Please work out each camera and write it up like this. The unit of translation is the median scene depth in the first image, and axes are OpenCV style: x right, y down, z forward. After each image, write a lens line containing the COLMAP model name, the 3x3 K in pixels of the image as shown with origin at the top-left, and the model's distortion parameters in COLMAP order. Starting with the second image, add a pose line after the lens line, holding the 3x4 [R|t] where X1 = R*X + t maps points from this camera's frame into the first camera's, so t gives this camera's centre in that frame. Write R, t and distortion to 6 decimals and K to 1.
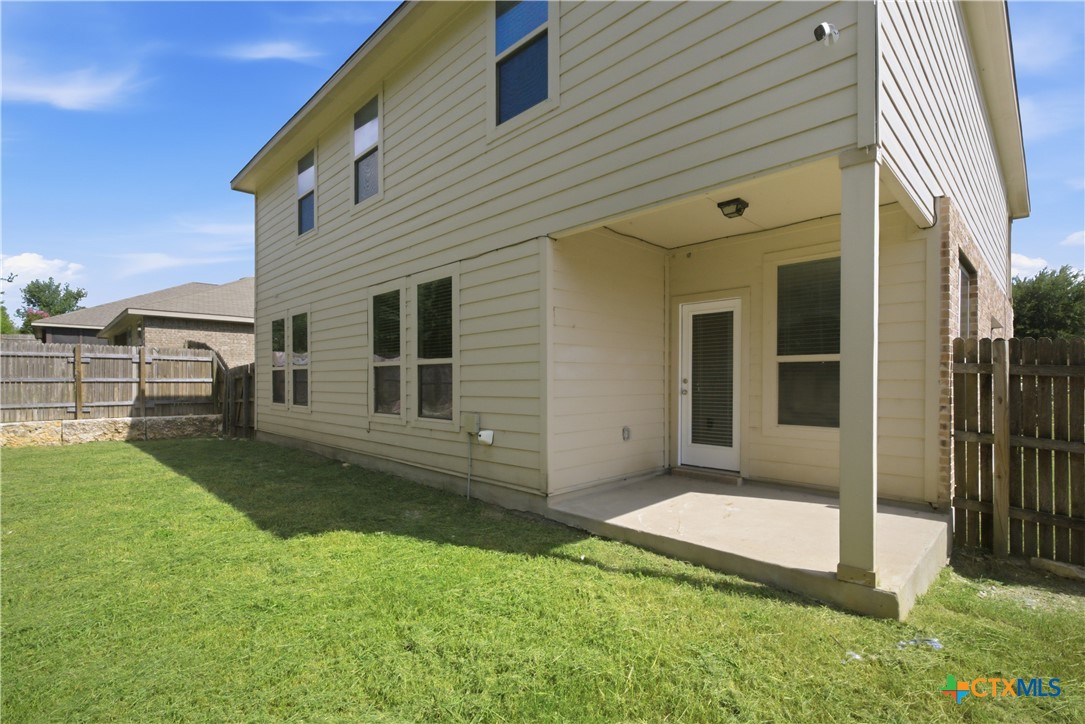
lens RADIAL K [[506.2, 0, 542.7], [0, 506.2, 382.6], [0, 0, 1]] dist [-0.001322, -0.000398]
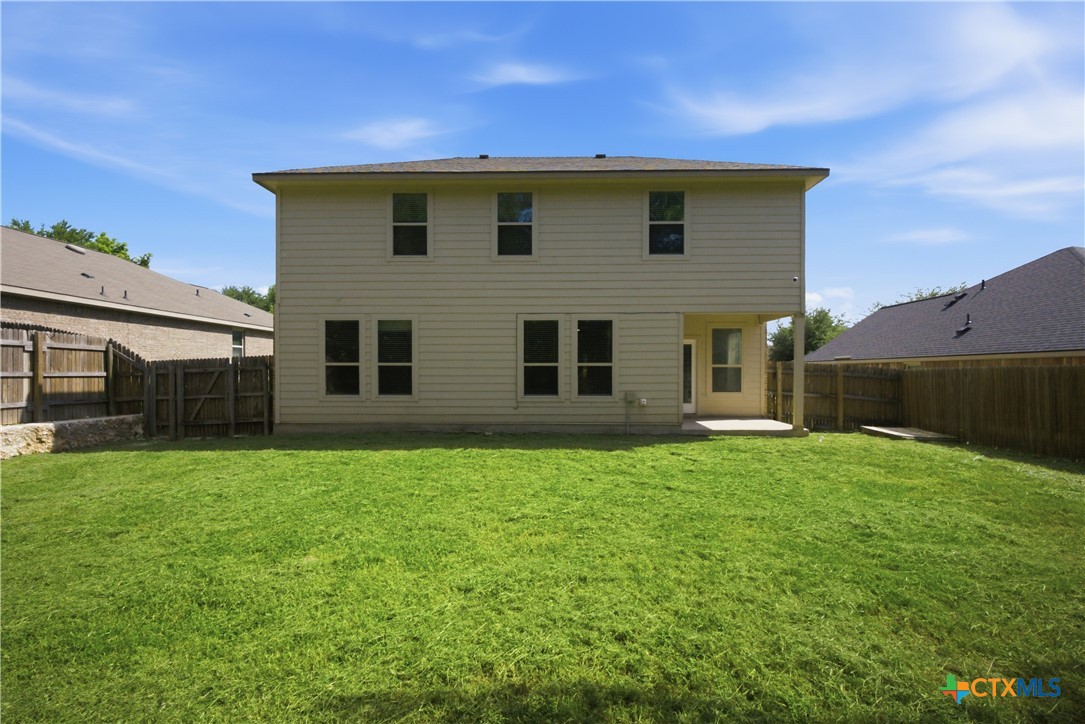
lens RADIAL K [[471.8, 0, 516.2], [0, 471.8, 375.5], [0, 0, 1]] dist [-0.001998, -0.000290]
pose [[0.722935, -0.003483, 0.690908, -1.057437], [0.002071, 0.999994, 0.002875, -0.005212], [-0.690913, -0.000647, 0.722937, -0.020886]]
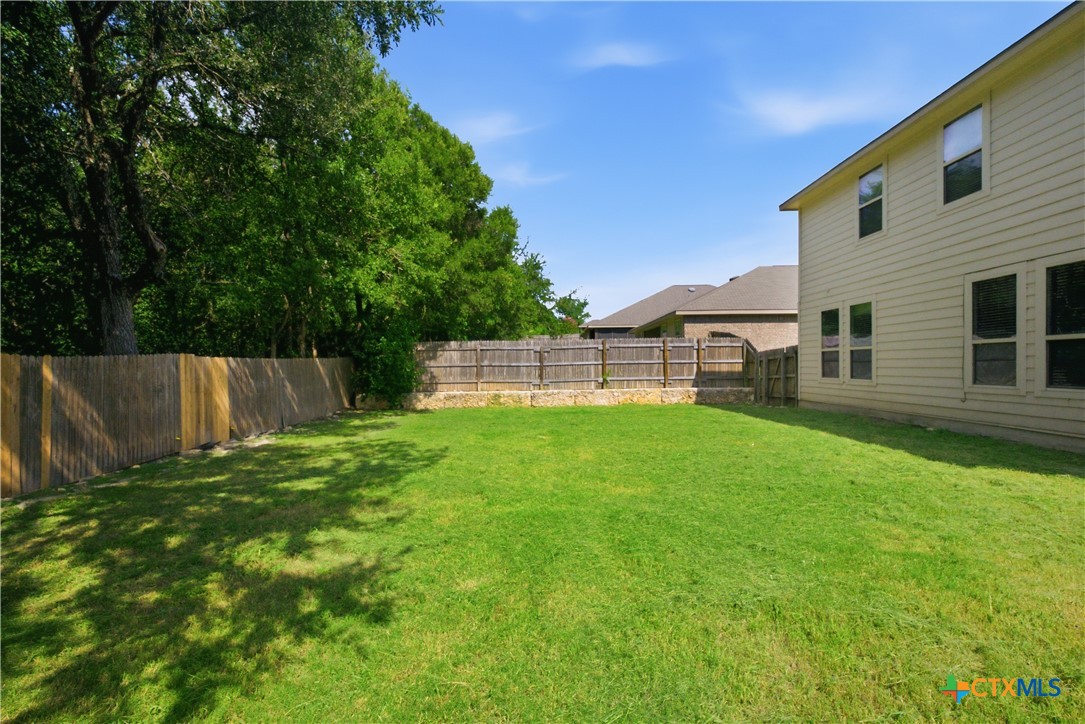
lens RADIAL K [[491.4, 0, 539.1], [0, 491.4, 370.0], [0, 0, 1]] dist [-0.000099, -0.000003]
pose [[0.694458, -0.001159, -0.719532, -0.168968], [0.007990, 0.999949, 0.006101, 0.009716], [0.719489, -0.009986, 0.694432, -0.369380]]
